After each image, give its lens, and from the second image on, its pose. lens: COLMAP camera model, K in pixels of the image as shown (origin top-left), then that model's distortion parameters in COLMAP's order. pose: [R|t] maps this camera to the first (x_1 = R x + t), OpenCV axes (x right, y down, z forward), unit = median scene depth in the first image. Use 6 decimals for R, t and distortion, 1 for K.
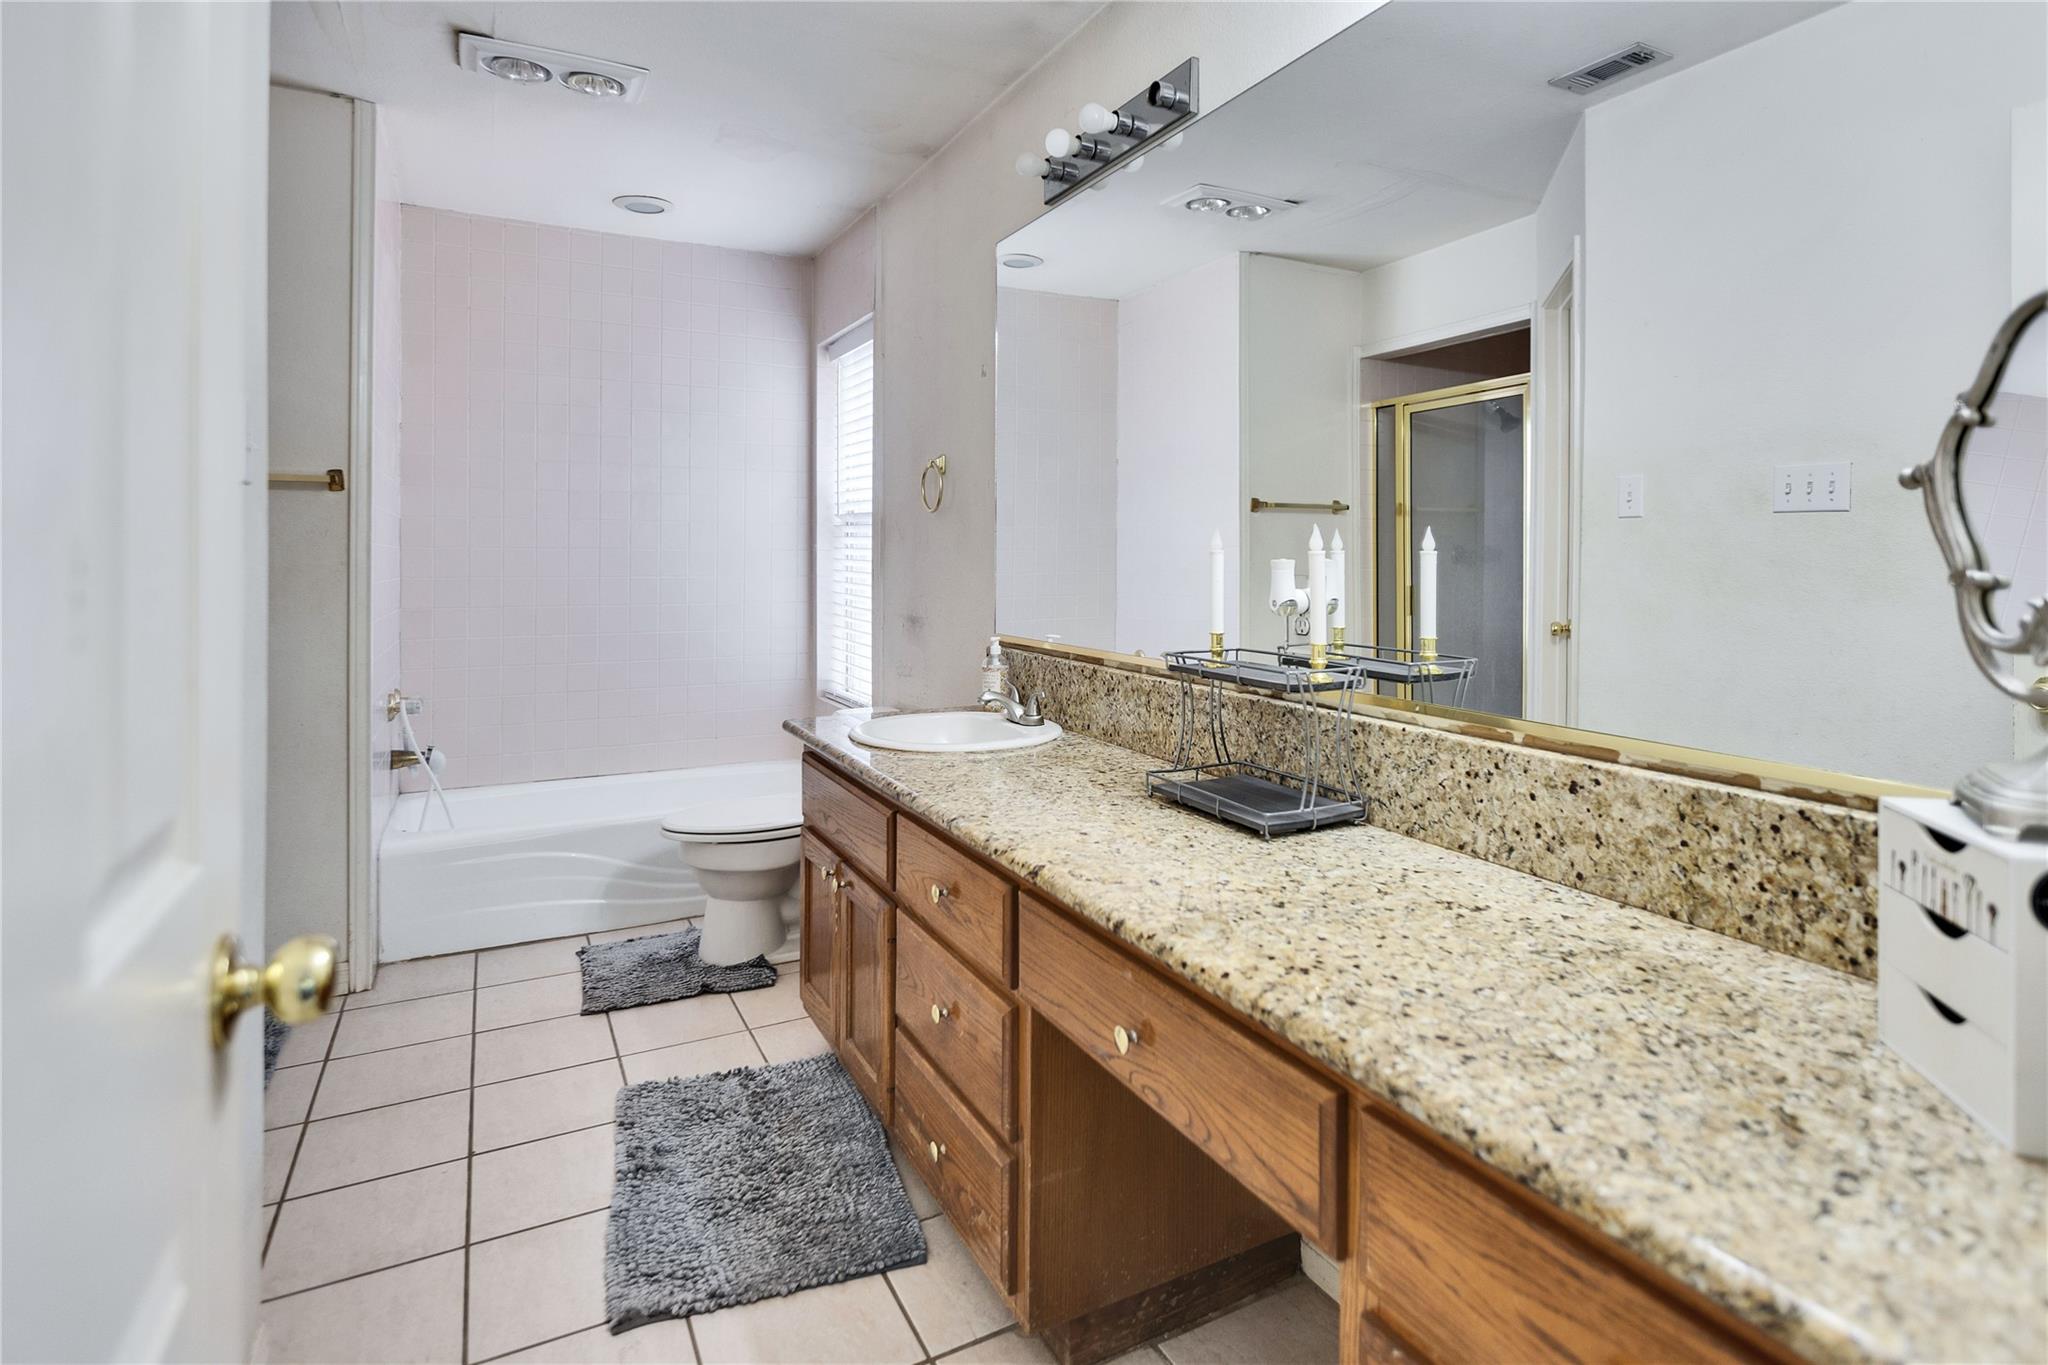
lens RADIAL K [[1056.3, 0, 1025.7], [0, 1056.3, 550.2], [0, 0, 1]] dist [-0.000941, -0.000219]
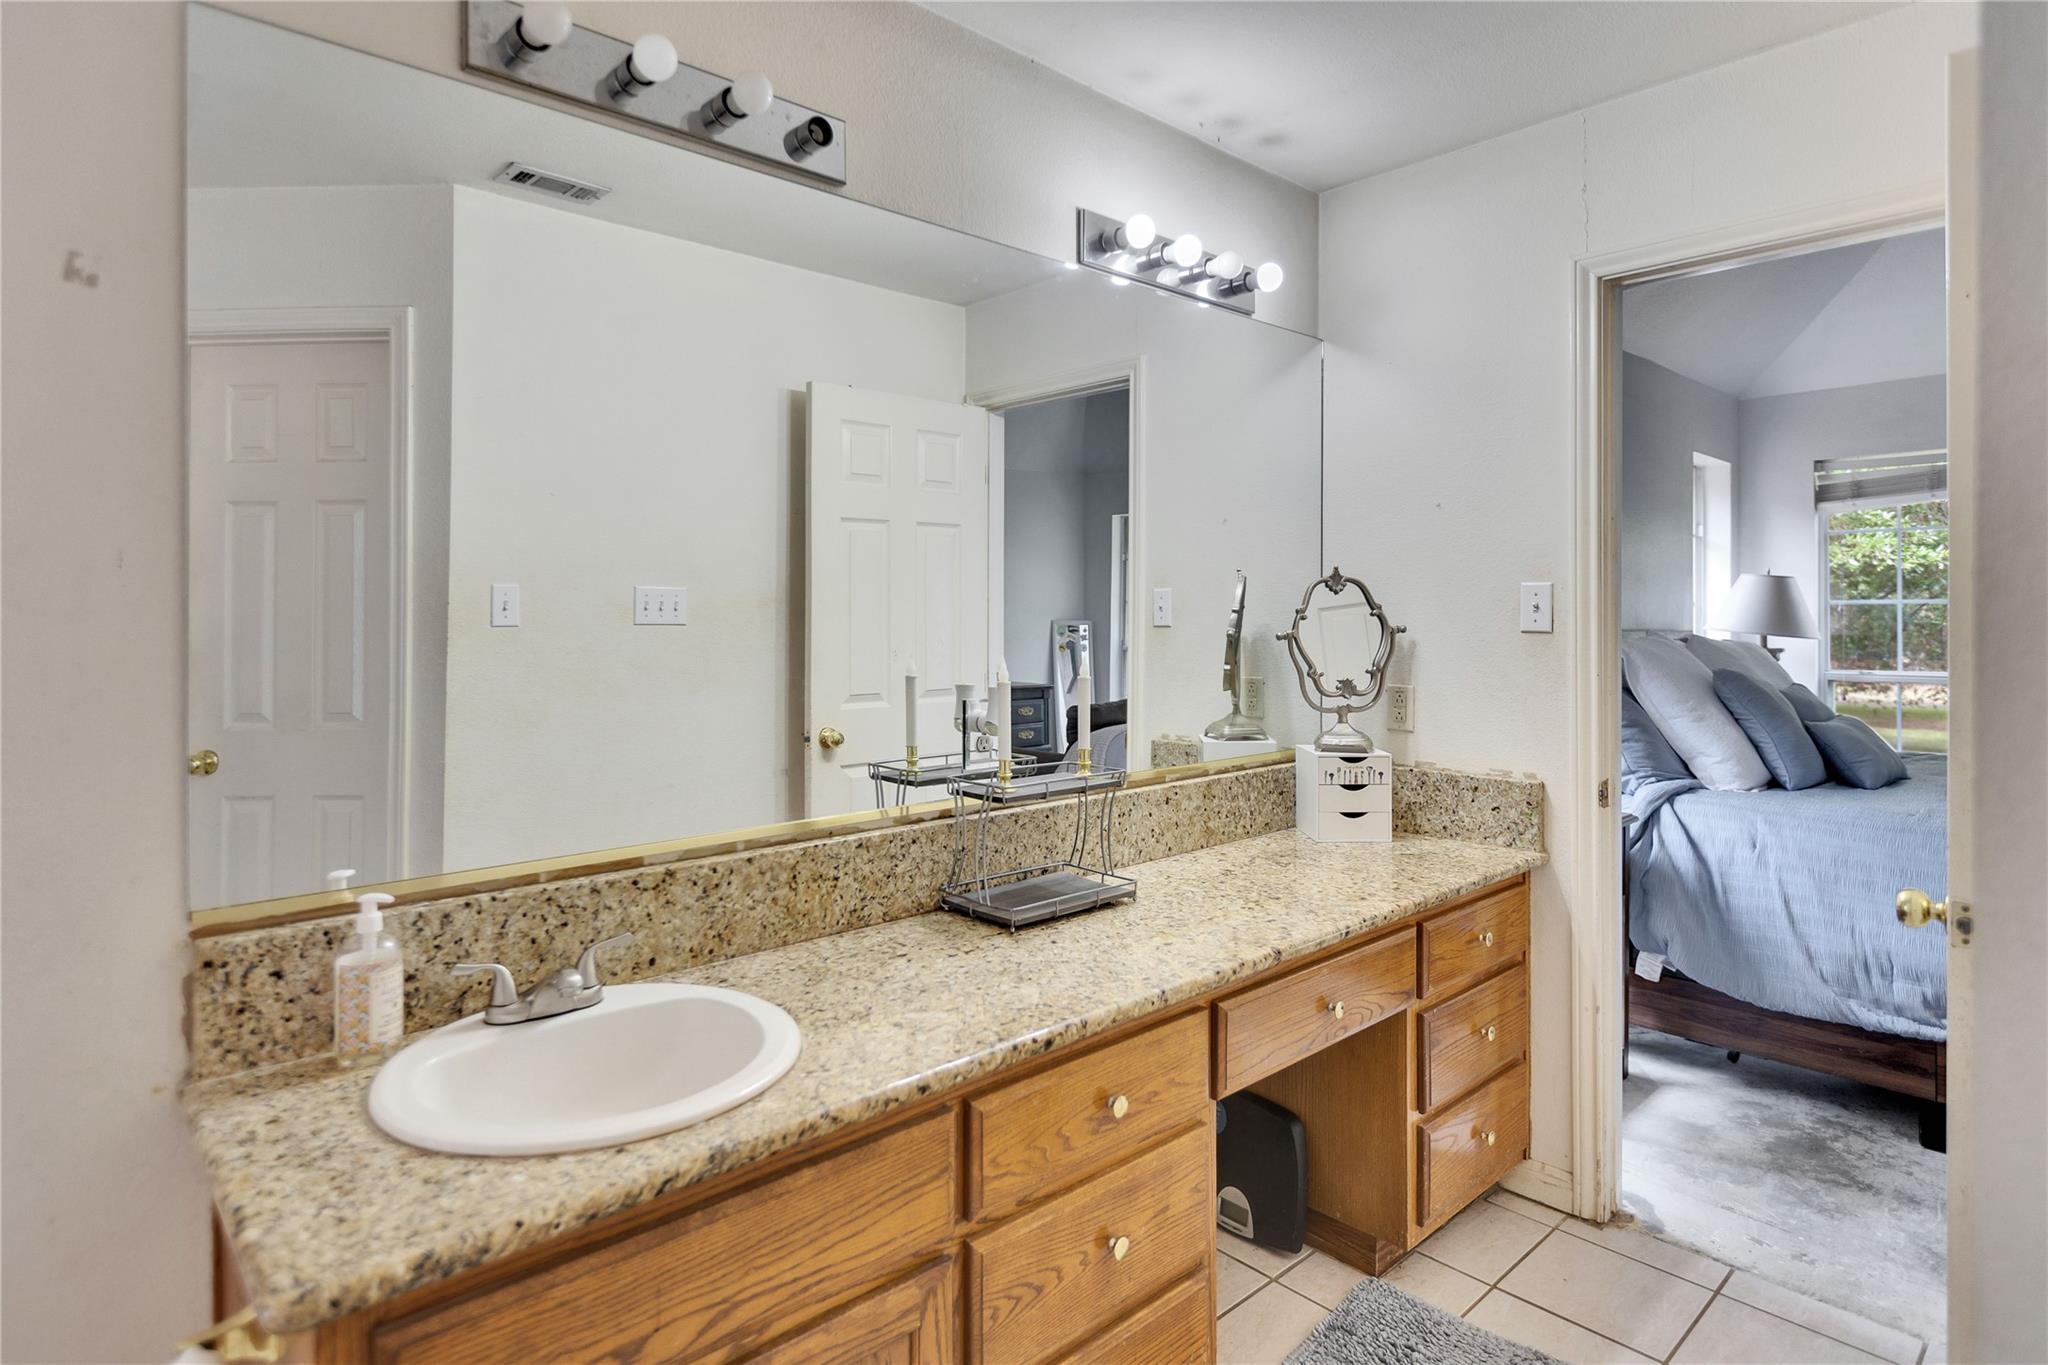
lens RADIAL K [[1100.7, 0, 1023.6], [0, 1100.7, 599.1], [0, 0, 1]] dist [-0.000243, 0.000002]
pose [[-0.259235, 0.009042, 0.965772, -0.913128], [0.002175, 0.999959, -0.008778, -0.076178], [-0.965812, -0.000175, -0.259244, 1.279768]]
